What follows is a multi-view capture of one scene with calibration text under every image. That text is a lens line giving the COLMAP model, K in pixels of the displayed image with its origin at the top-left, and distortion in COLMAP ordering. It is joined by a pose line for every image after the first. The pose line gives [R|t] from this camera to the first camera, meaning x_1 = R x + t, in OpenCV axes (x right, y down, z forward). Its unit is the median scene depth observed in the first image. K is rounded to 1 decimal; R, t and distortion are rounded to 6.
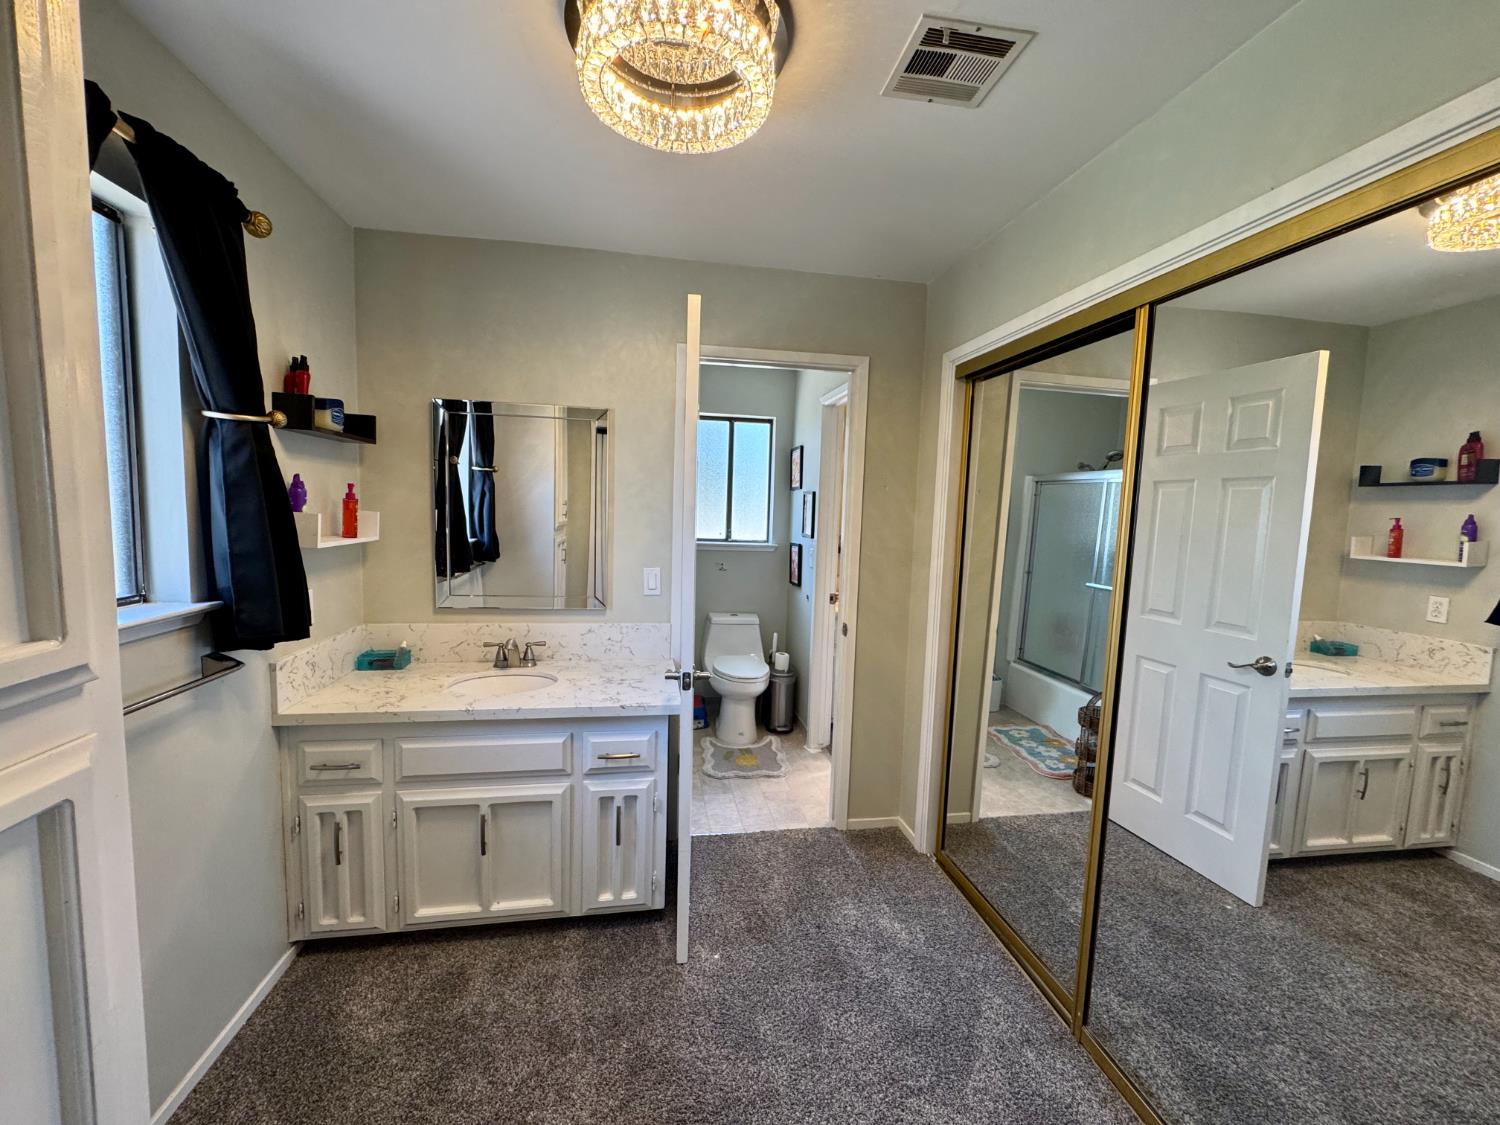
lens RADIAL K [[602.1, 0, 745.8], [0, 602.1, 566.0], [0, 0, 1]] dist [0.000635, 0.000164]
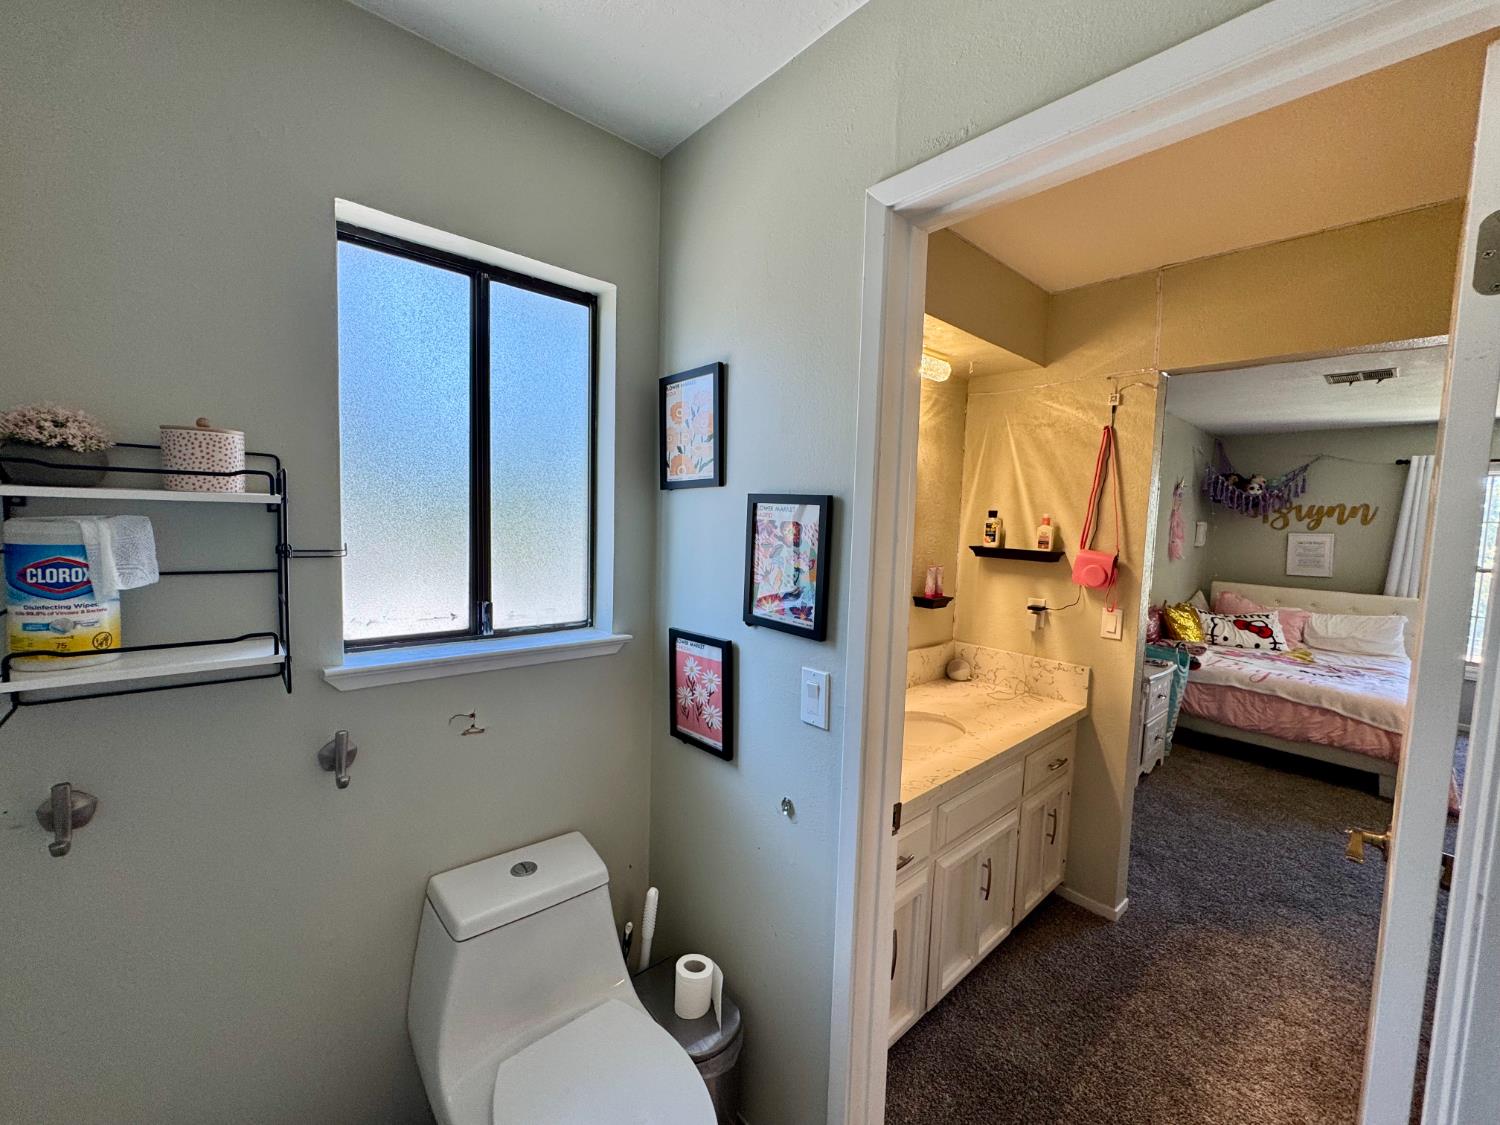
lens RADIAL K [[602.1, 0, 766.4], [0, 602.1, 556.5], [0, 0, 1]] dist [0.000635, 0.000164]
pose [[0.842073, -0.043796, 0.537583, -0.075171], [0.044177, 0.998949, 0.012185, -0.083850], [-0.537551, 0.013488, 0.843123, 0.639190]]
